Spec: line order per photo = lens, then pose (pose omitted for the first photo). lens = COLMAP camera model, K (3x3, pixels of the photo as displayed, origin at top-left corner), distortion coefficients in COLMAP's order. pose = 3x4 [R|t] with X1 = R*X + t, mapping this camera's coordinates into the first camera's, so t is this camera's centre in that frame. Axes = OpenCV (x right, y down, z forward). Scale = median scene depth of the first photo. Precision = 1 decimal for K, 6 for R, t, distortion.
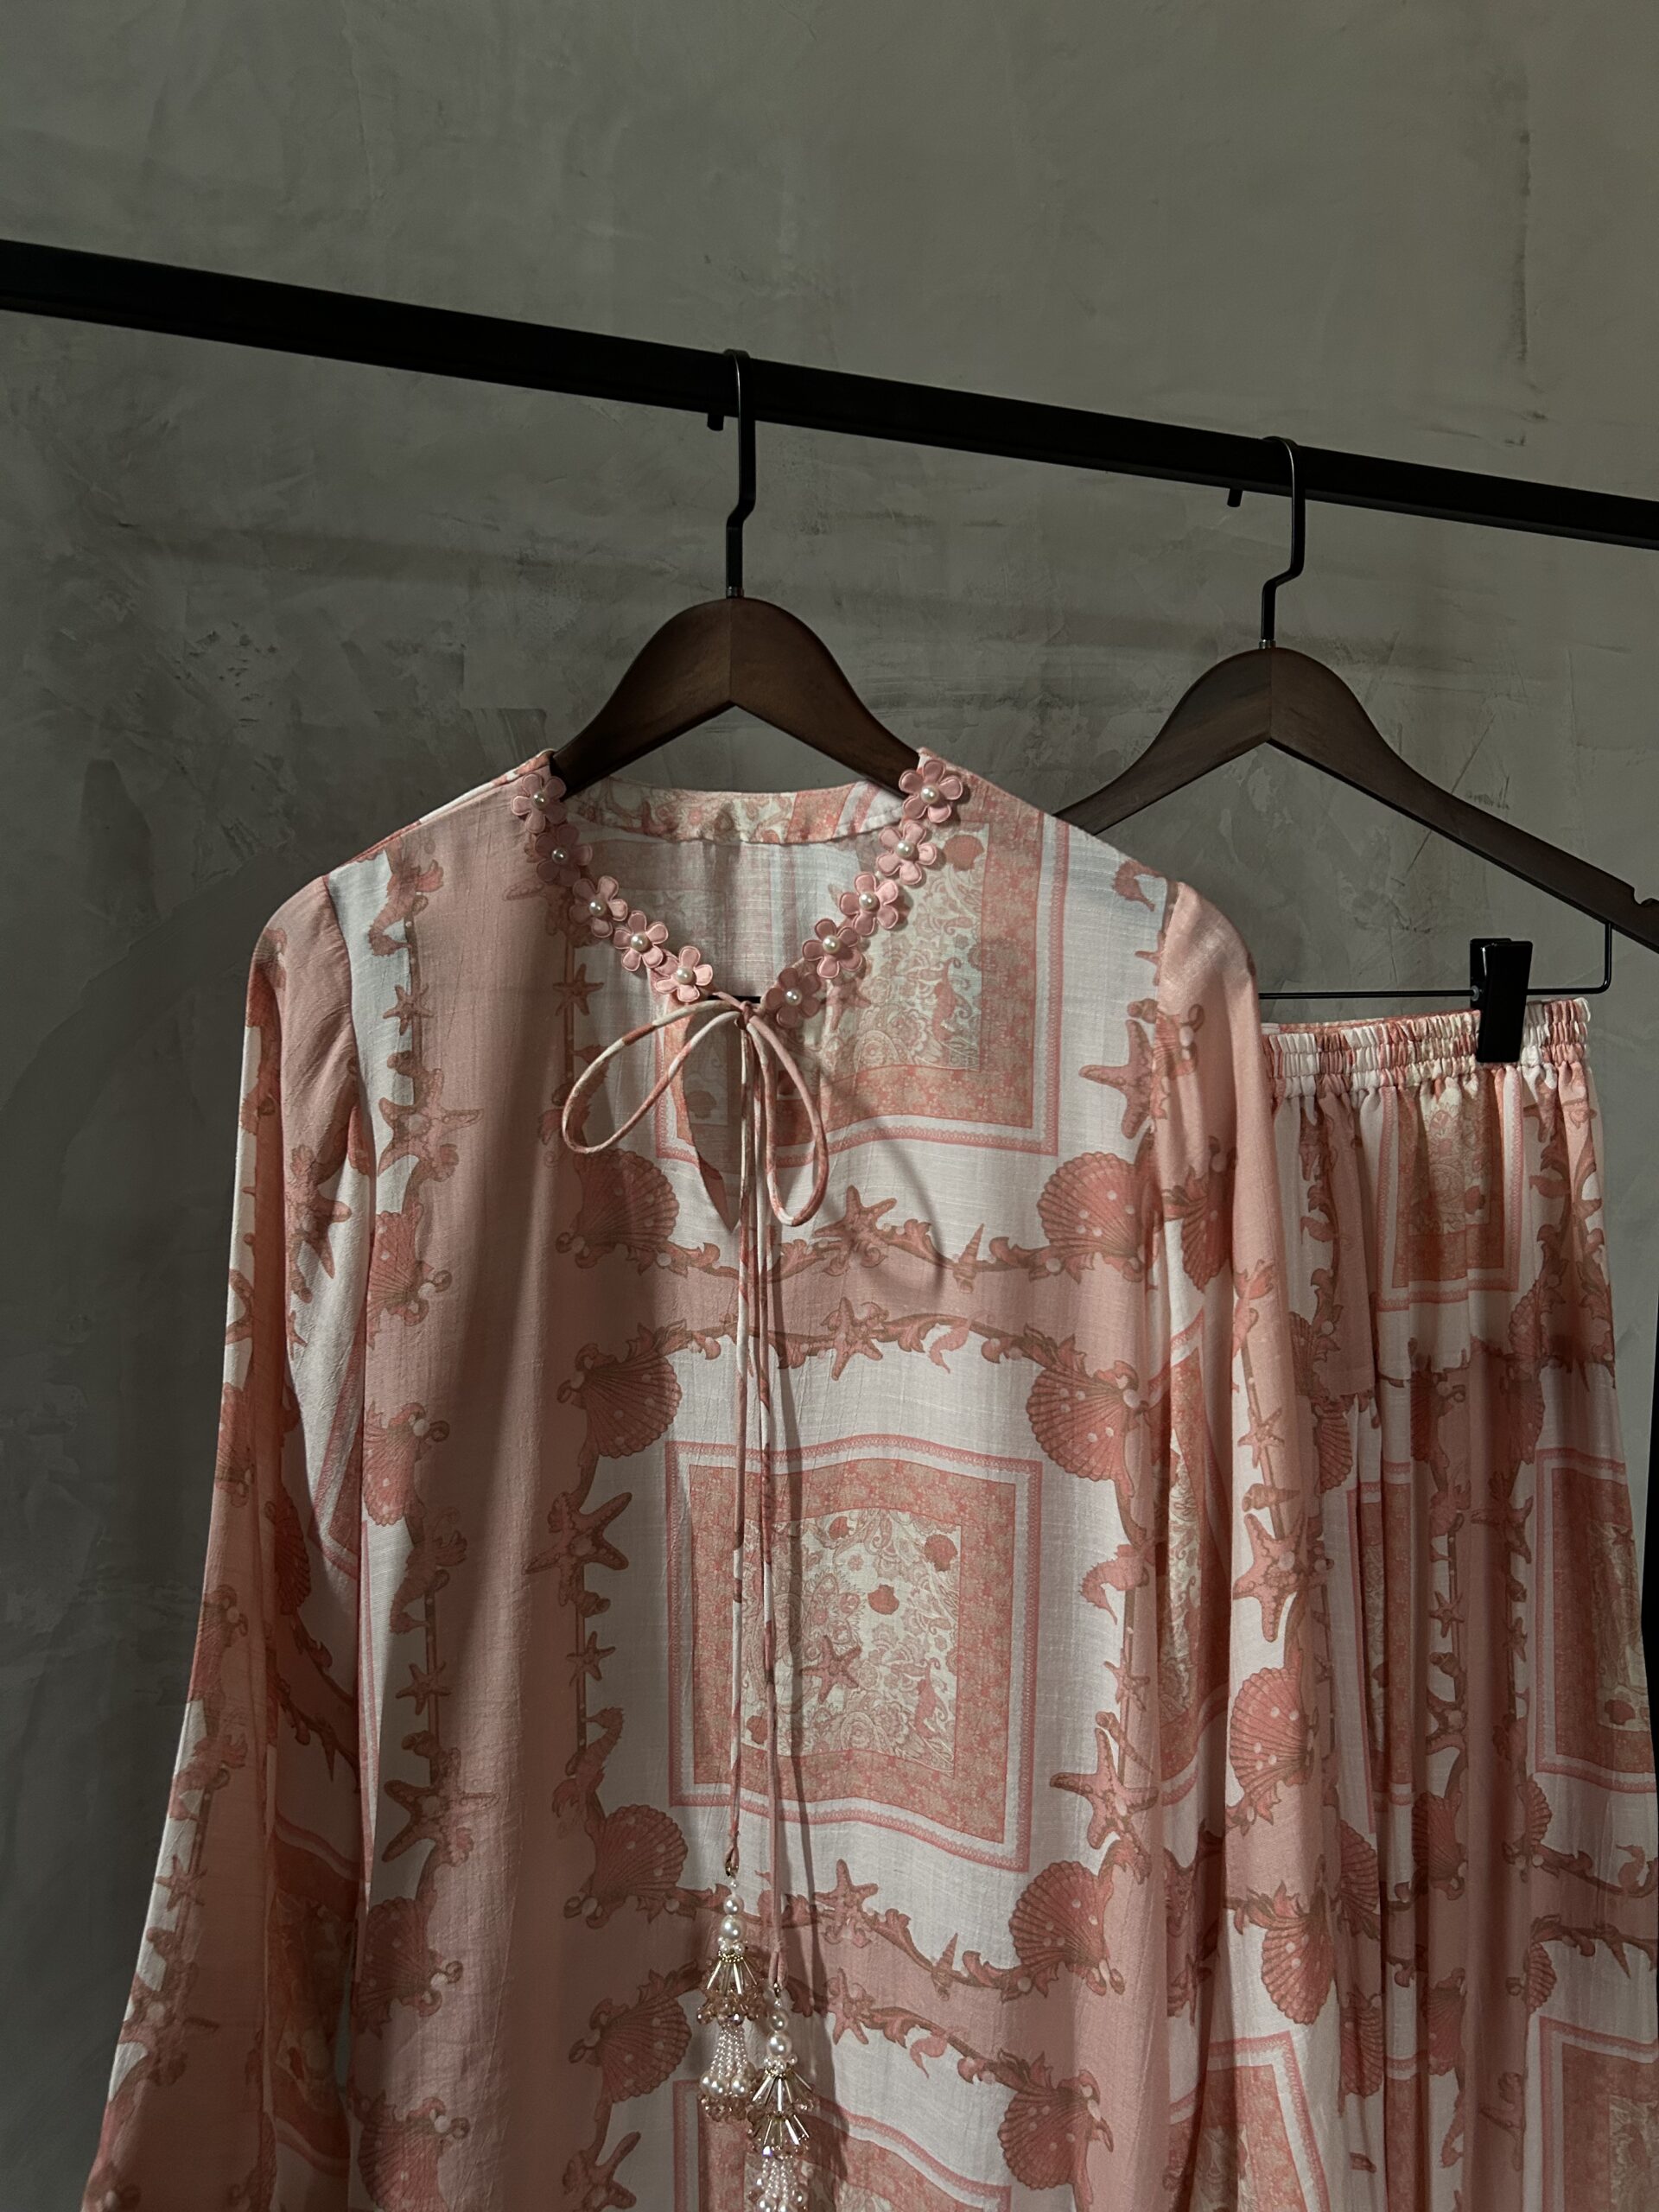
lens RADIAL K [[1621.7, 0, 818.6], [0, 1621.7, 1091.1], [0, 0, 1]] dist [0.020127, -0.025079]
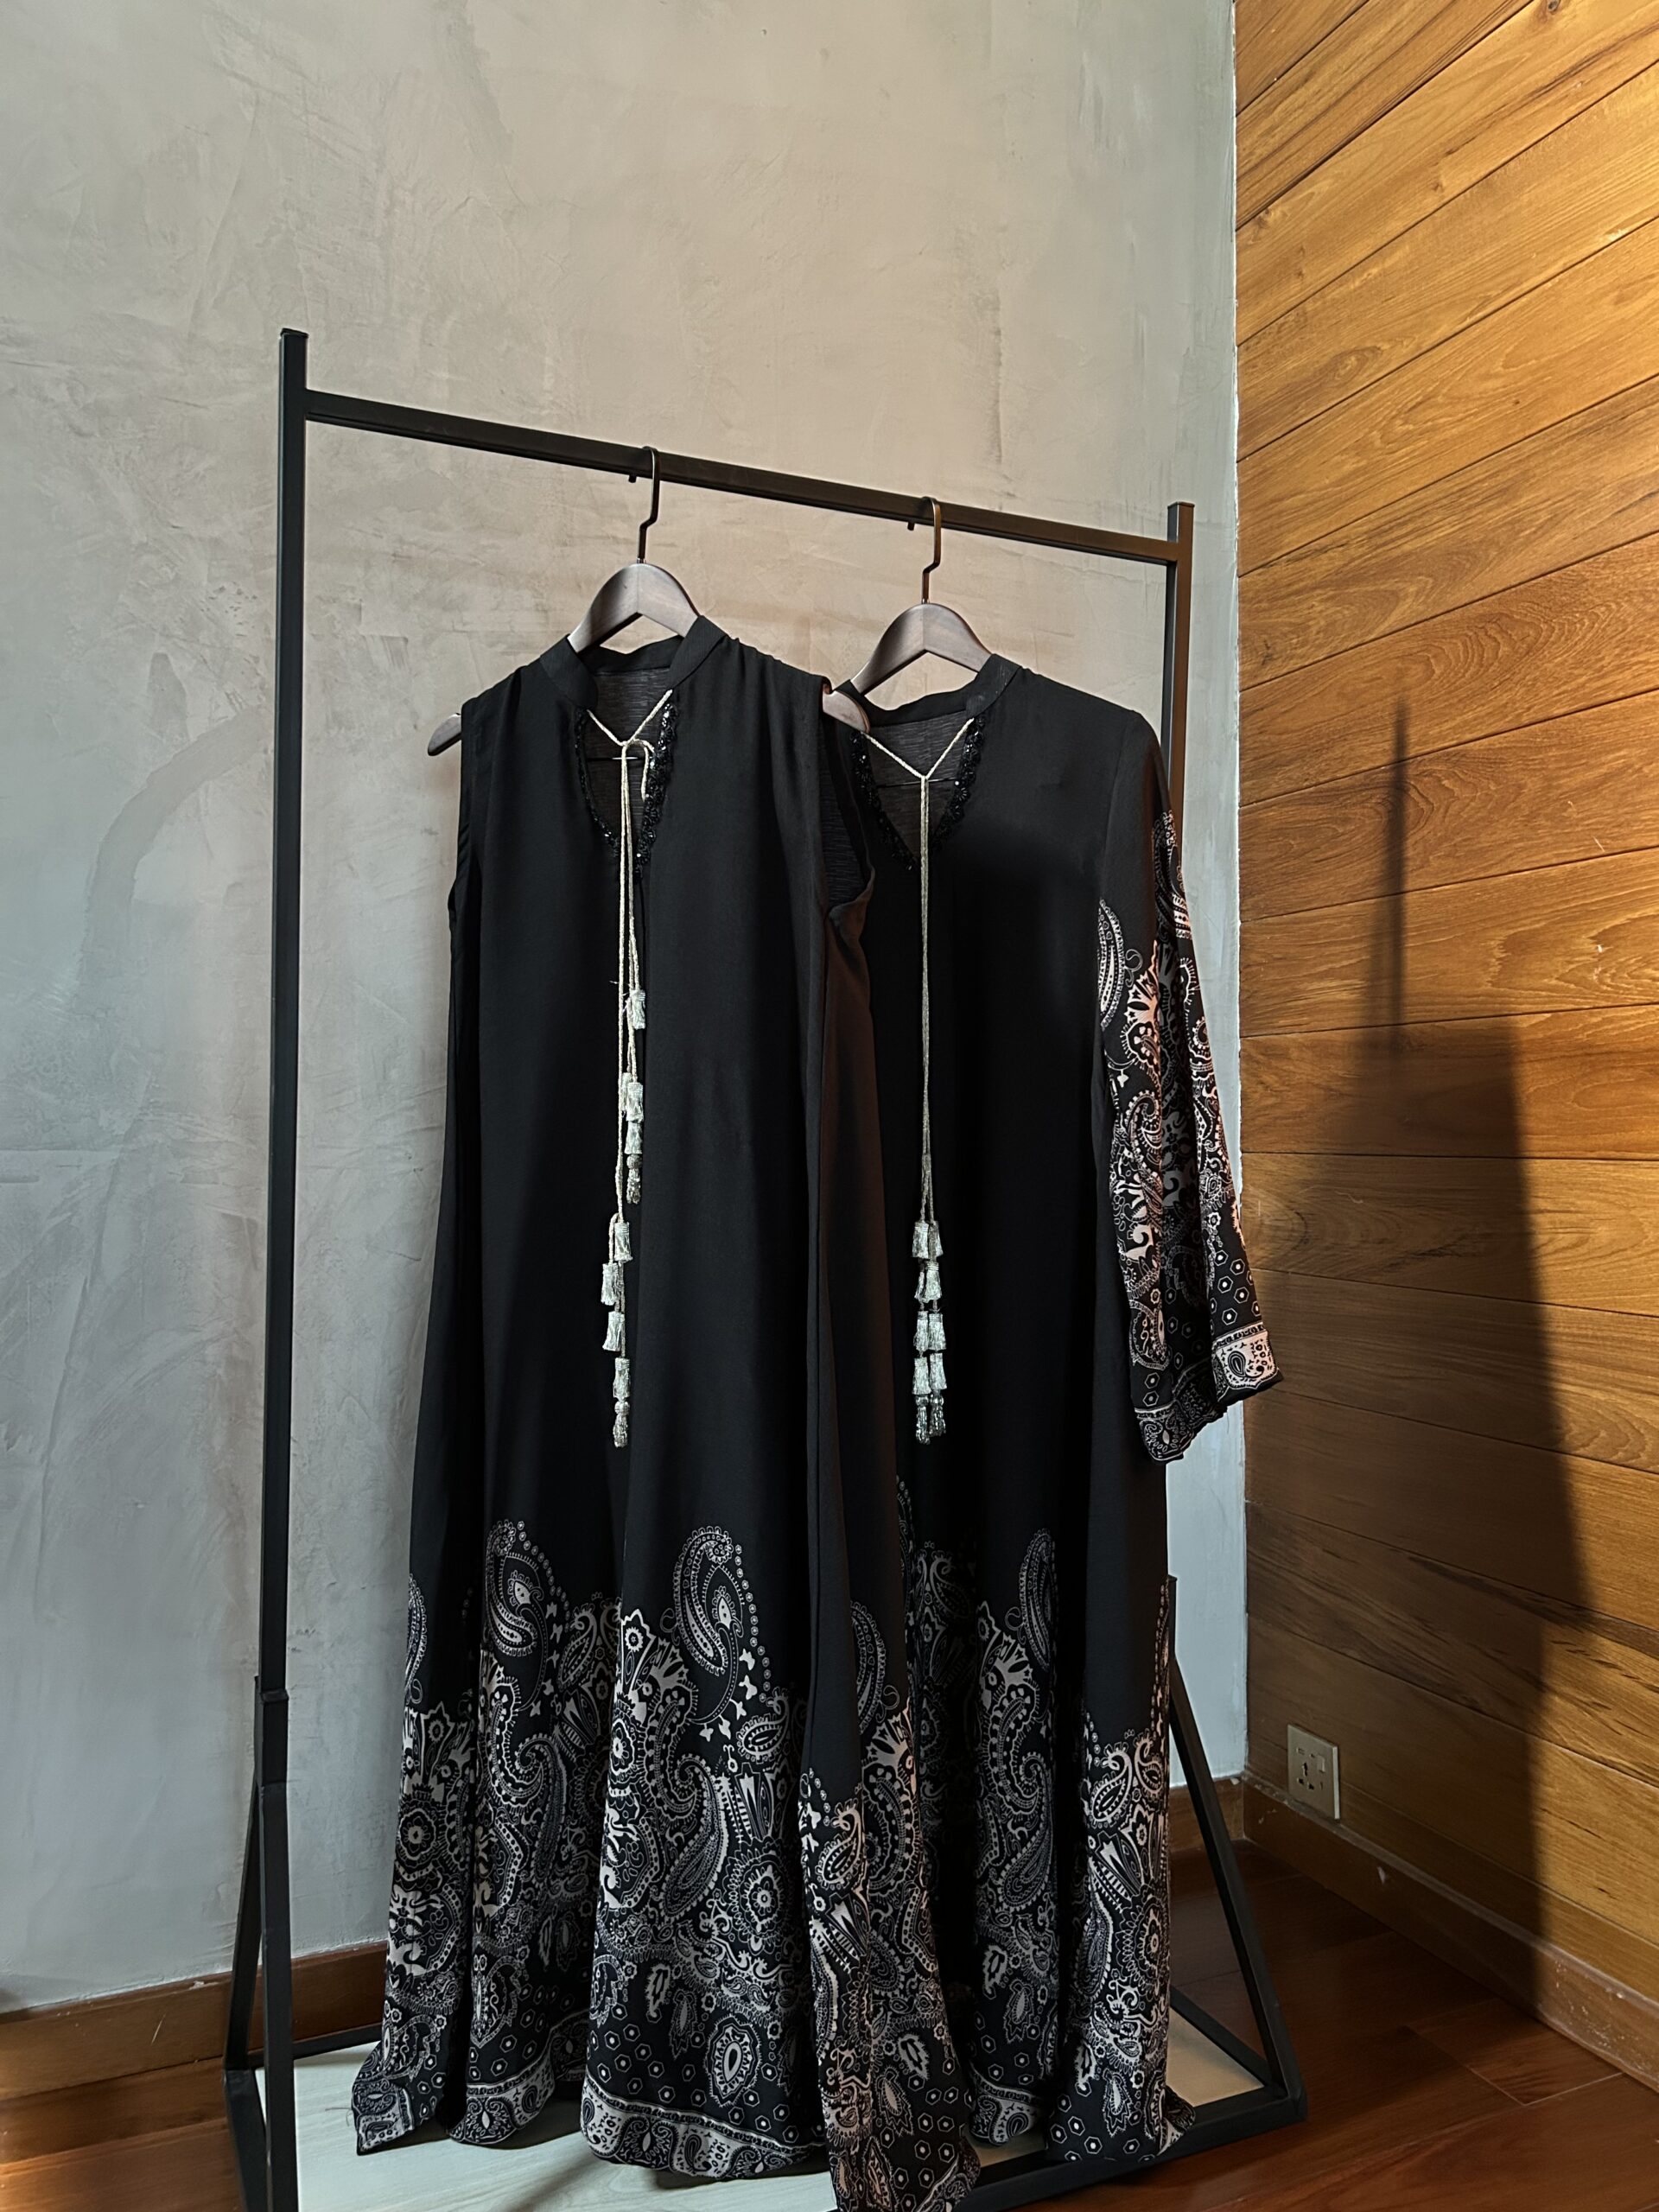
lens RADIAL K [[1621.7, 0, 800.7], [0, 1621.7, 1097.1], [0, 0, 1]] dist [0.020127, -0.025079]
pose [[0.997547, -0.001736, 0.069973, 0.135125], [0.005191, 0.998774, -0.049223, 0.356674], [-0.069802, 0.049466, 0.996334, -0.776076]]
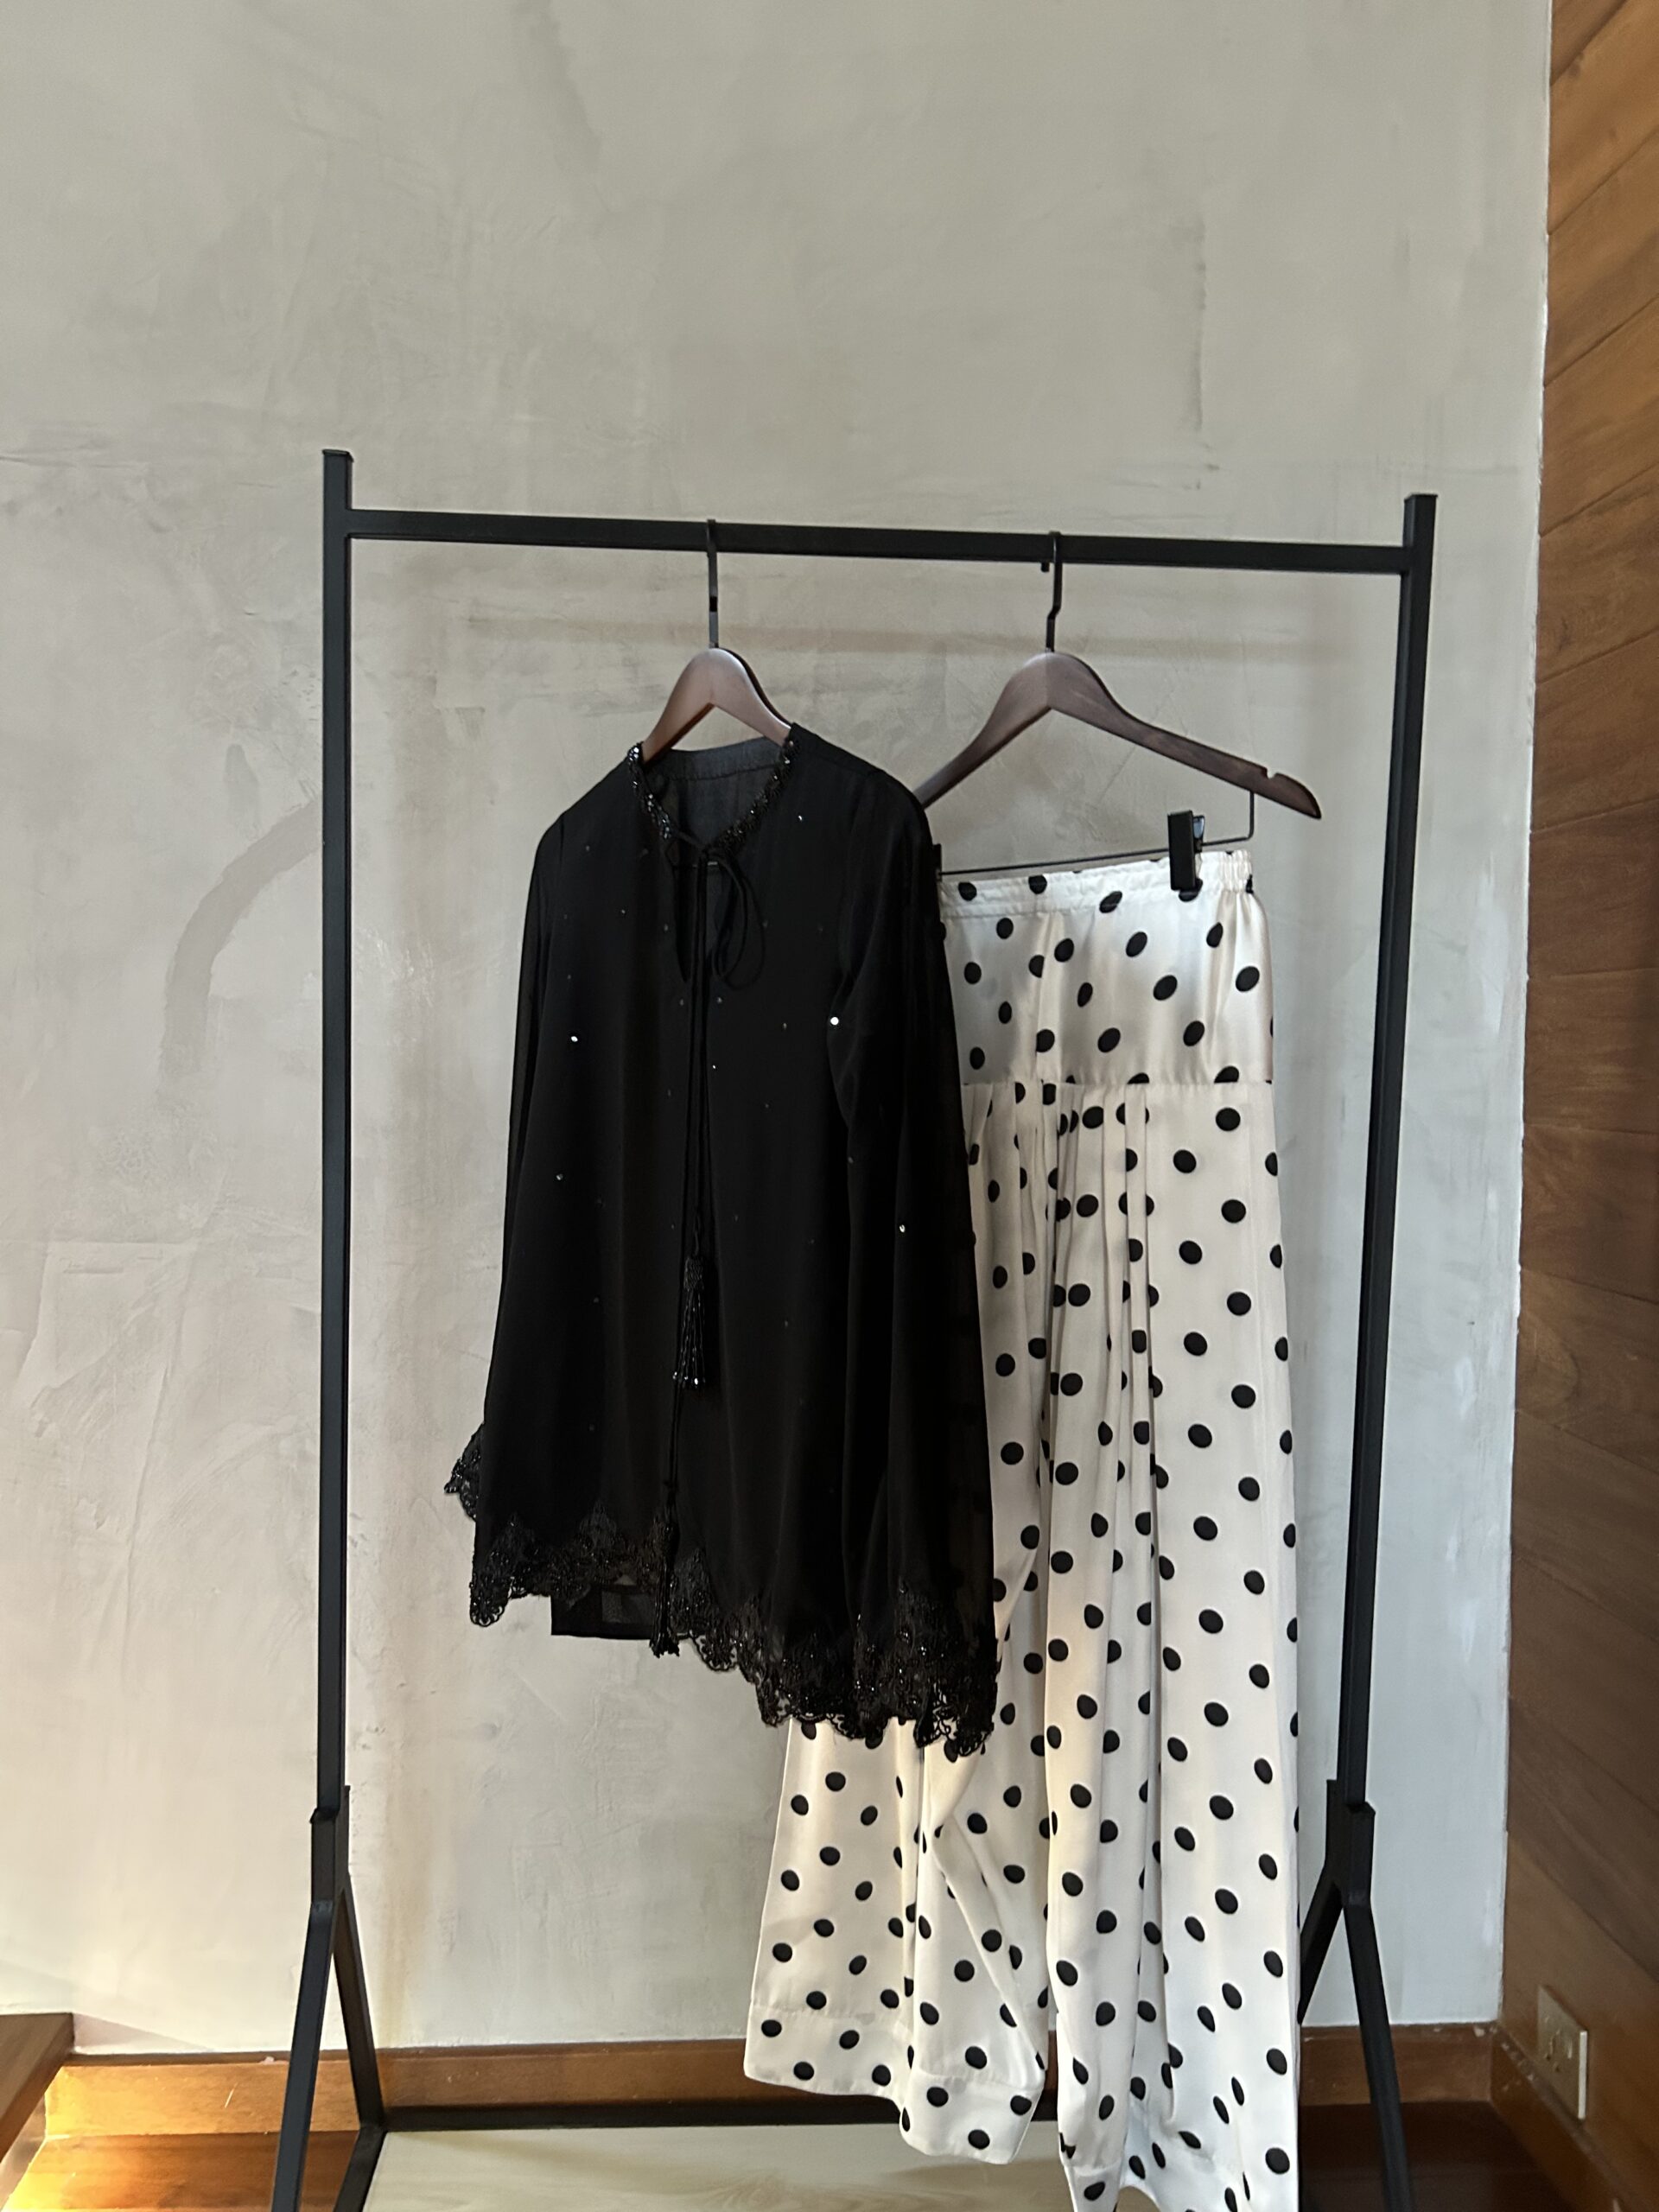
lens RADIAL K [[1621.7, 0, 807.8], [0, 1621.7, 1100.0], [0, 0, 1]] dist [0.020127, -0.025079]
pose [[0.963709, 0.021311, -0.266103, 0.610019], [-0.022306, 0.999751, -0.000717, 0.164180], [0.266022, 0.006626, 0.963944, -0.524537]]
